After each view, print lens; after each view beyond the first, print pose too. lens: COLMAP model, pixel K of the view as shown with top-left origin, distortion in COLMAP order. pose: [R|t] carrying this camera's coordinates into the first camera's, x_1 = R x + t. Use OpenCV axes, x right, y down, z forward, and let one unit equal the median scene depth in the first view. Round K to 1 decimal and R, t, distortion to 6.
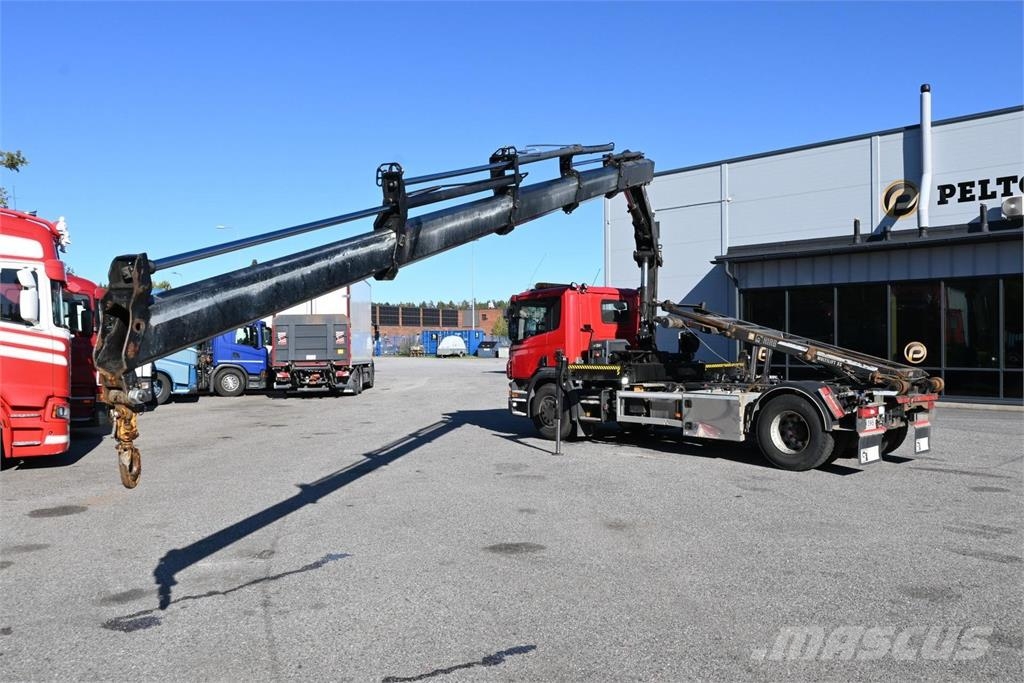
lens RADIAL K [[833.2, 0, 511.4], [0, 833.2, 345.5], [0, 0, 1]] dist [0.020506, -0.038008]
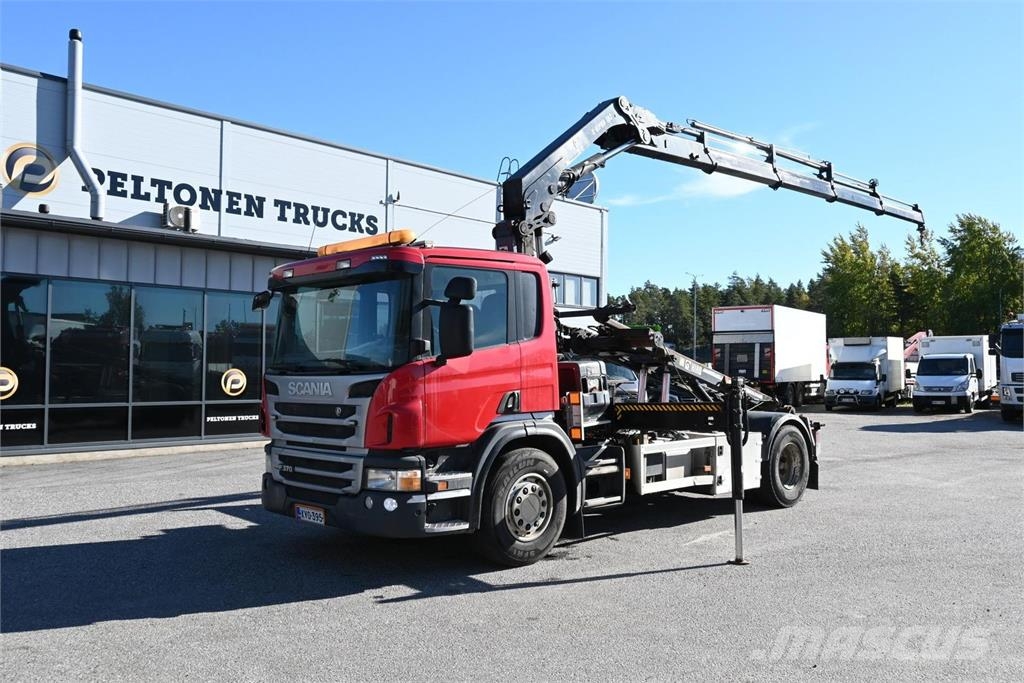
lens RADIAL K [[842.3, 0, 506.4], [0, 842.3, 340.3], [0, 0, 1]] dist [0.009914, -0.007760]
pose [[-0.045115, 0.042442, 0.998080, -0.291814], [0.000031, 0.999097, -0.042484, 0.002529], [-0.998982, -0.001886, -0.045076, 0.674659]]
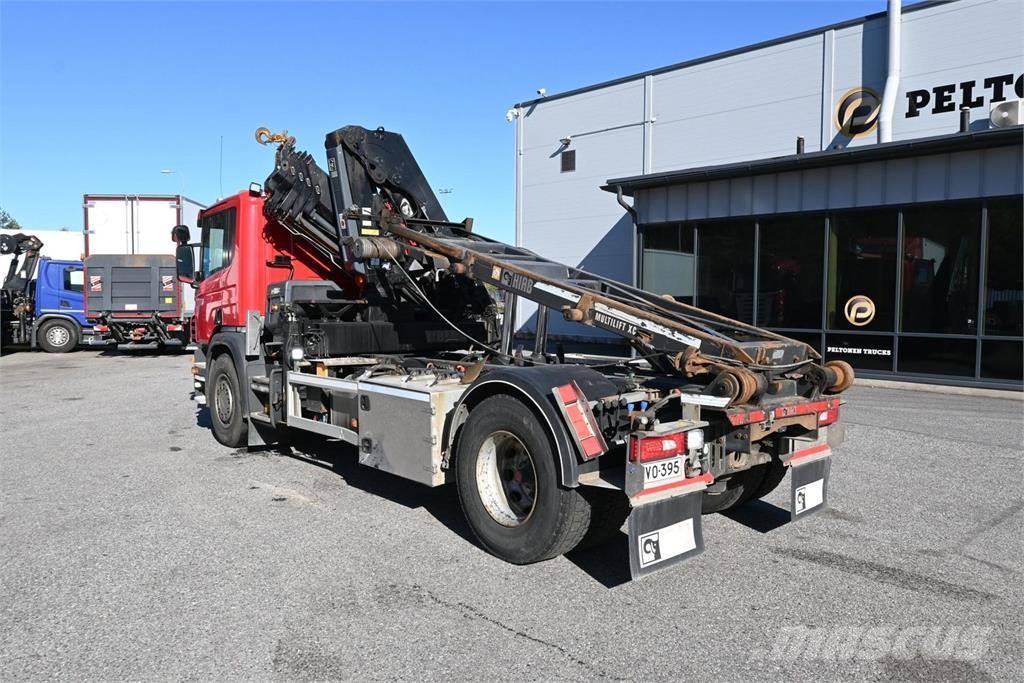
lens RADIAL K [[781.1, 0, 512.0], [0, 781.1, 341.5], [0, 0, 1]] dist [0.003285, -0.011169]
pose [[0.999853, 0.014215, -0.009610, 0.168727], [-0.013698, 0.998557, 0.051931, 0.003465], [0.010334, -0.051792, 0.998604, 0.287457]]
